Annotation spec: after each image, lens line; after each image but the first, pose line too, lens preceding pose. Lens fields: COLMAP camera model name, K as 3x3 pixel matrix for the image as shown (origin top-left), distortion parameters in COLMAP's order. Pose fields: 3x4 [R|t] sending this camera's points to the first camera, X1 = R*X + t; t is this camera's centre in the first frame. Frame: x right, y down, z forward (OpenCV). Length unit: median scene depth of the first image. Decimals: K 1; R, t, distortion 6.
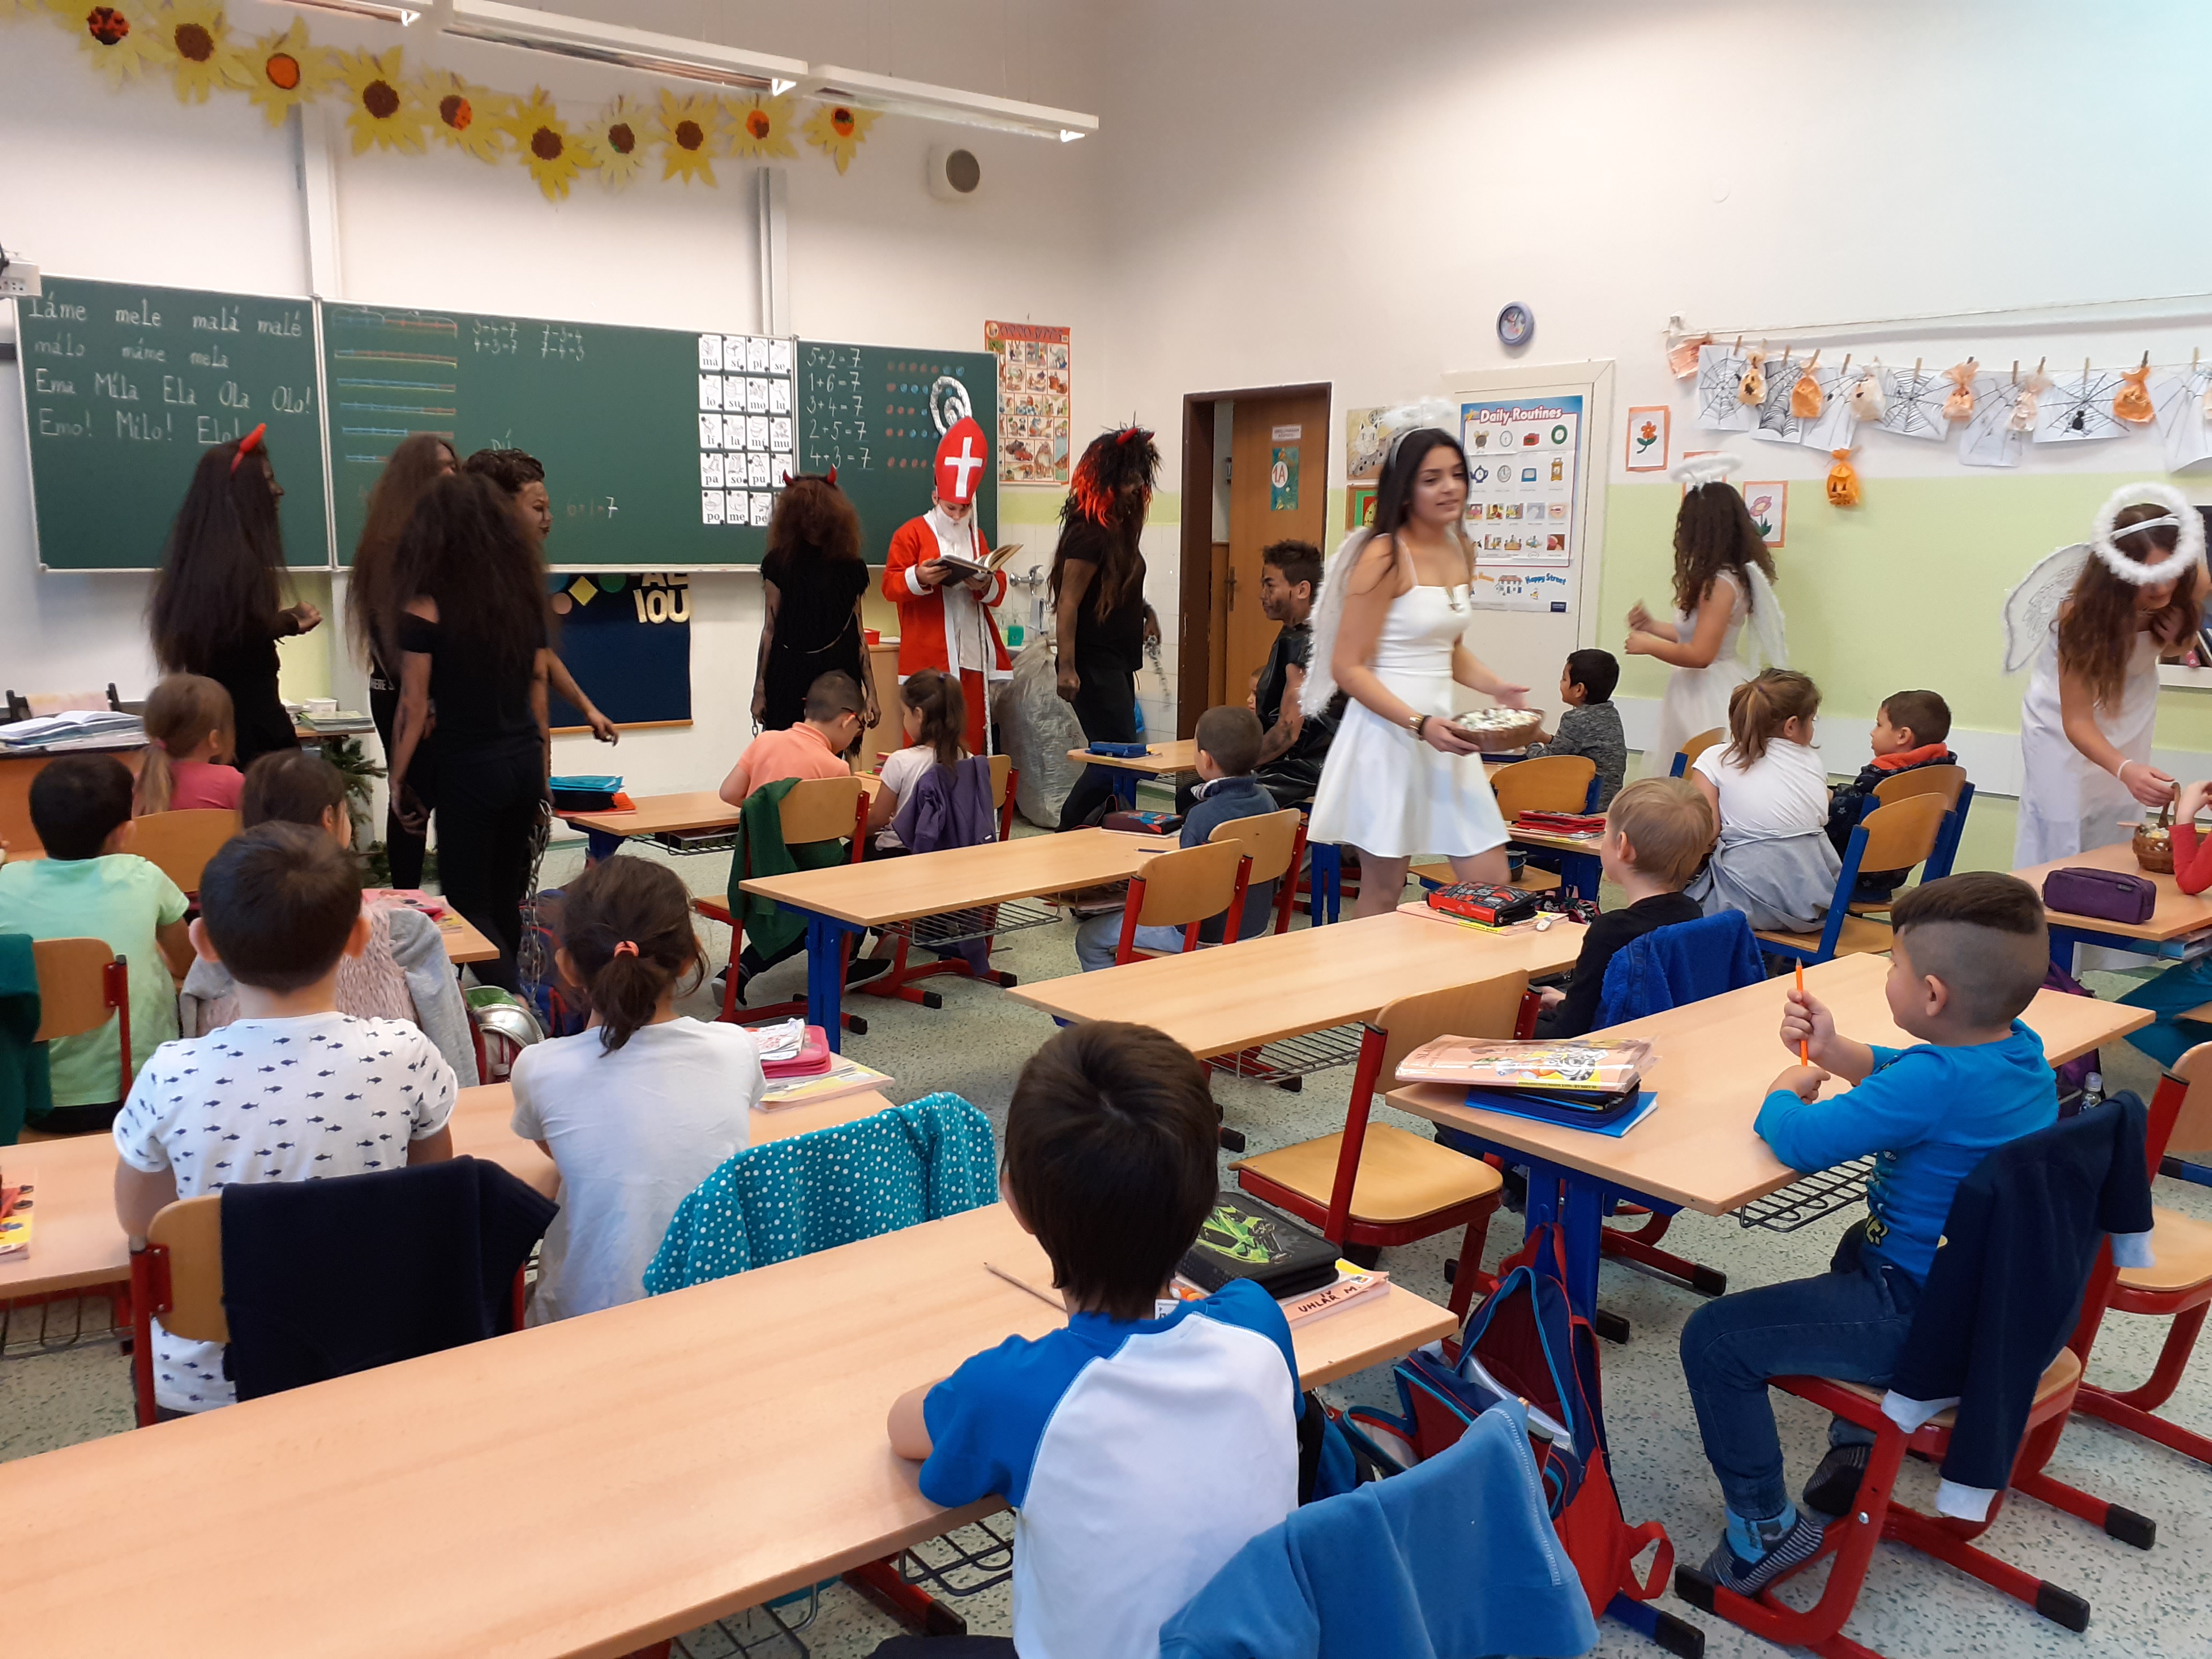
lens RADIAL K [[1789.0, 0, 1104.0], [0, 1789.0, 830.2], [0, 0, 1]] dist [-0.001724, 0.007373]
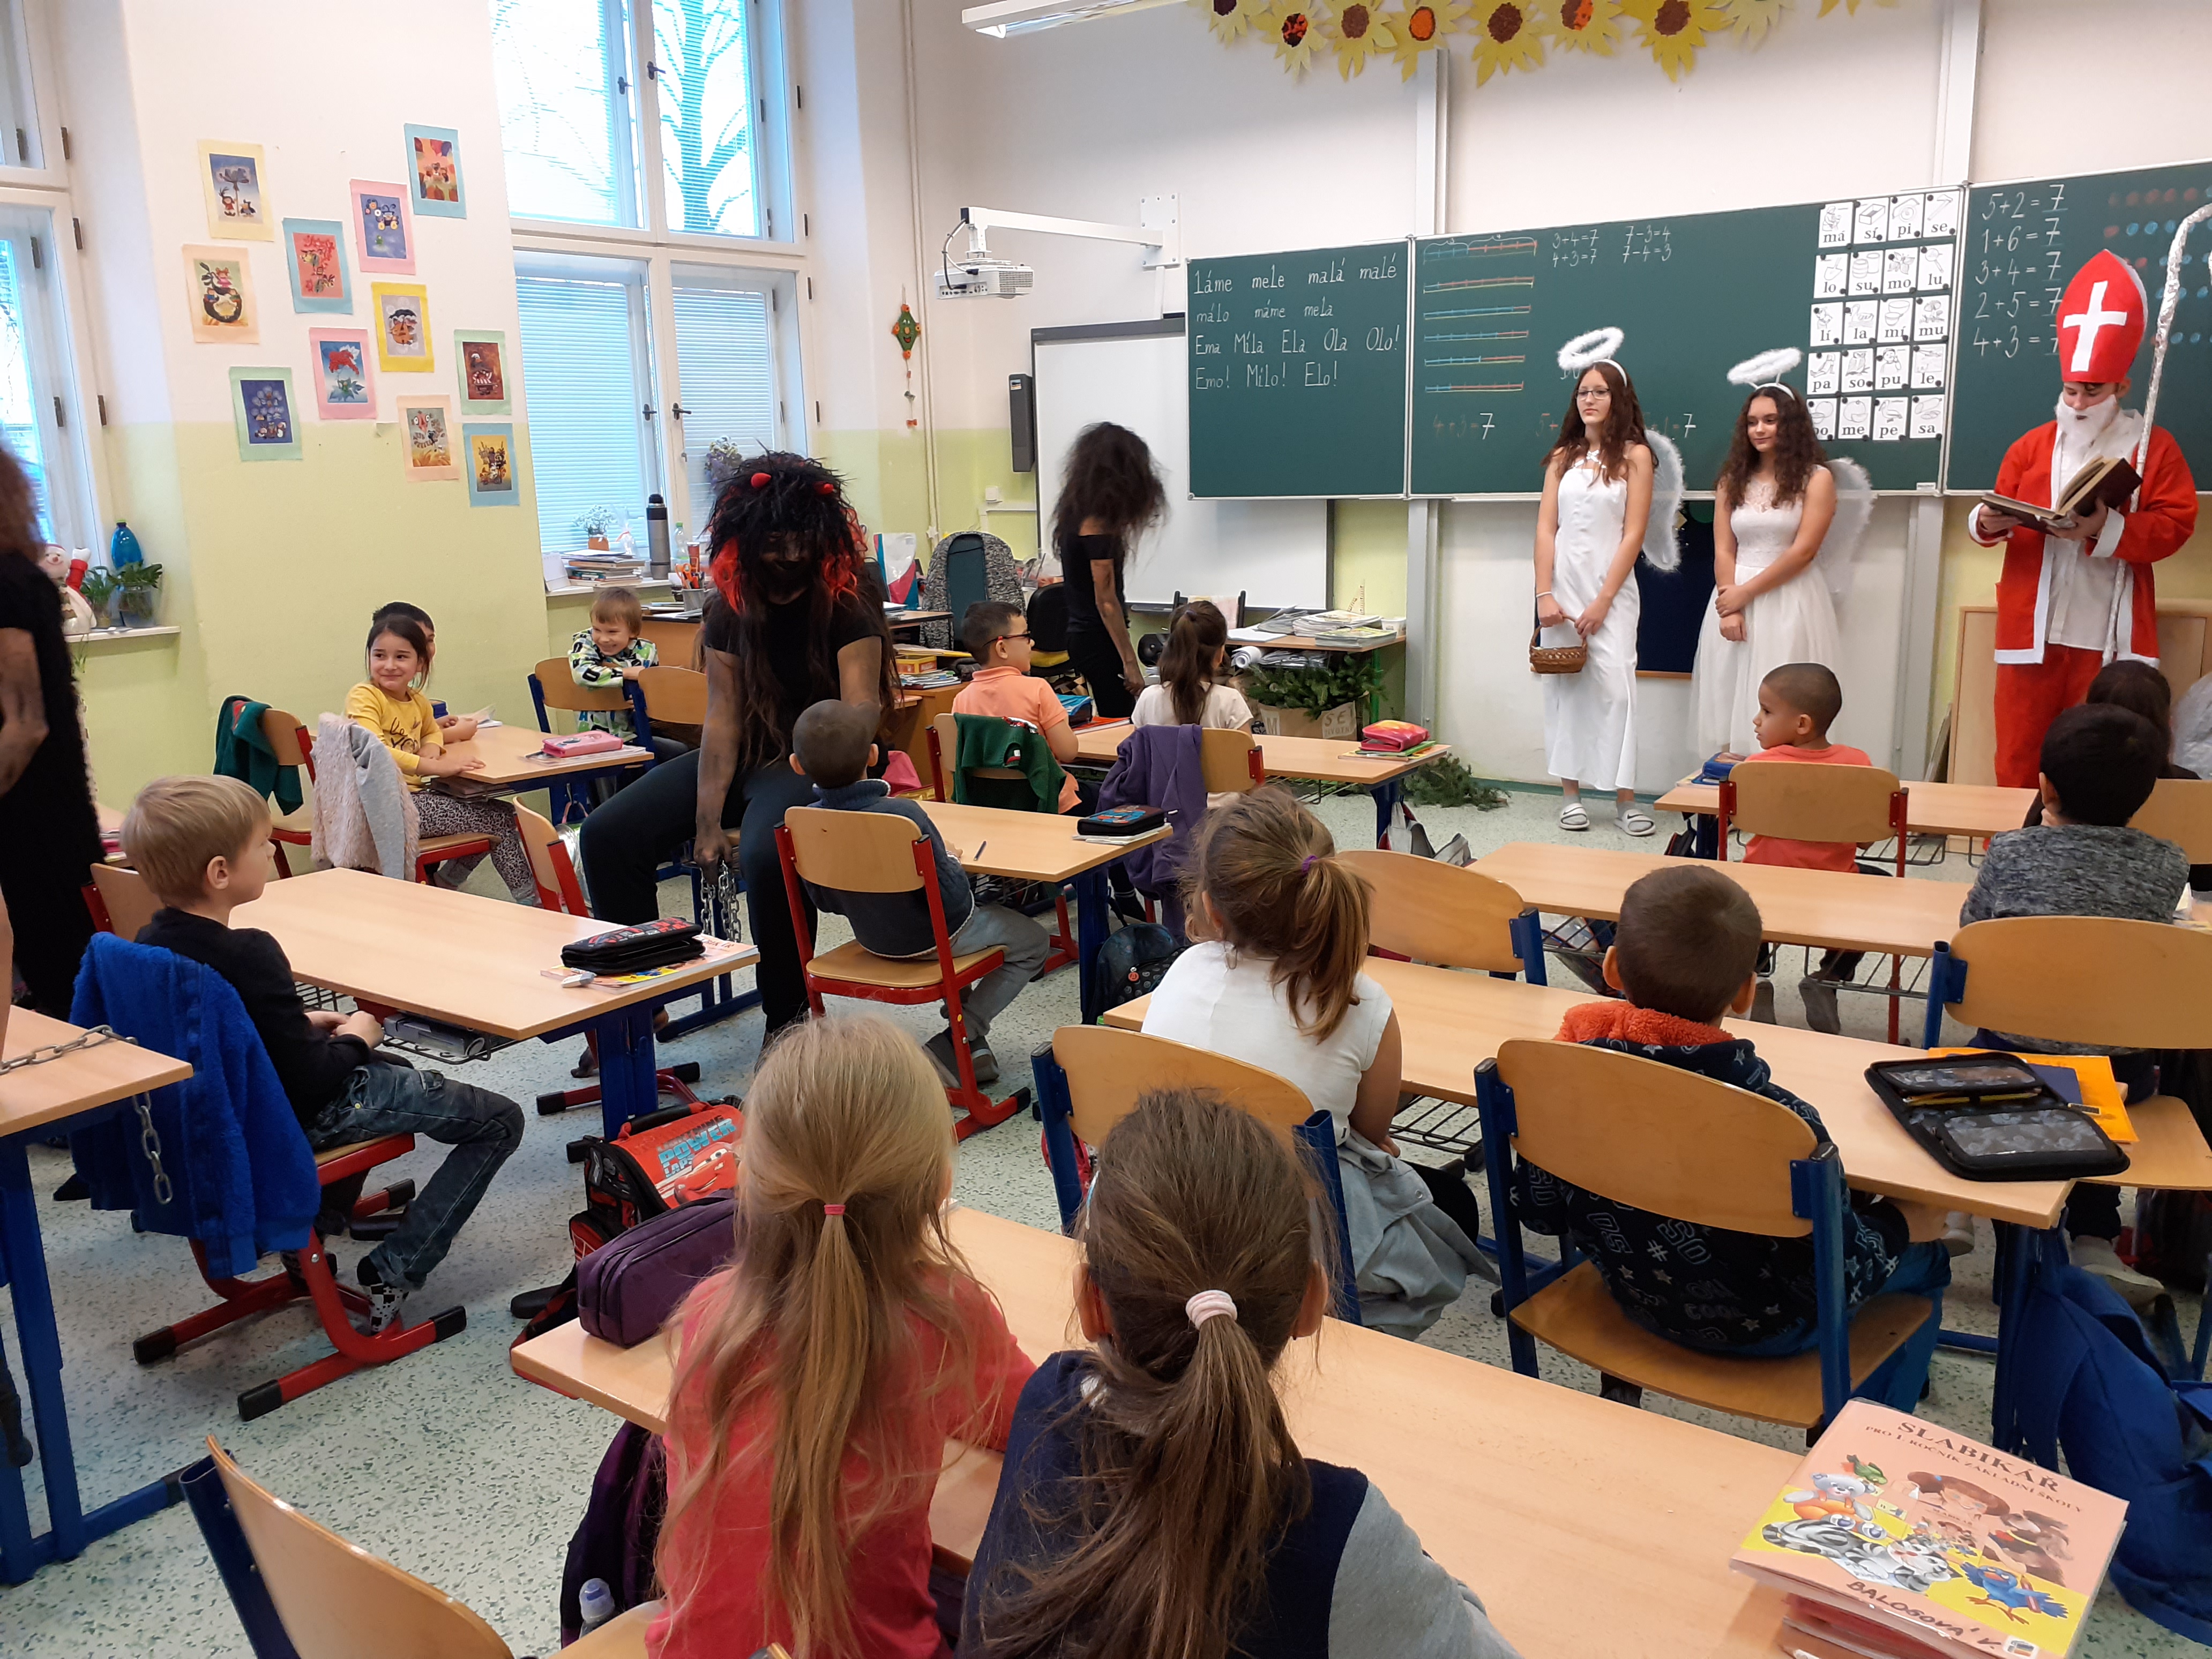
lens RADIAL K [[1789.0, 0, 1104.0], [0, 1789.0, 830.2], [0, 0, 1]] dist [-0.001724, 0.007373]
pose [[0.278628, 0.184255, -0.942558, 0.538956], [-0.130568, 0.979579, 0.152895, -0.087184], [0.951482, 0.080467, 0.296996, 0.509276]]
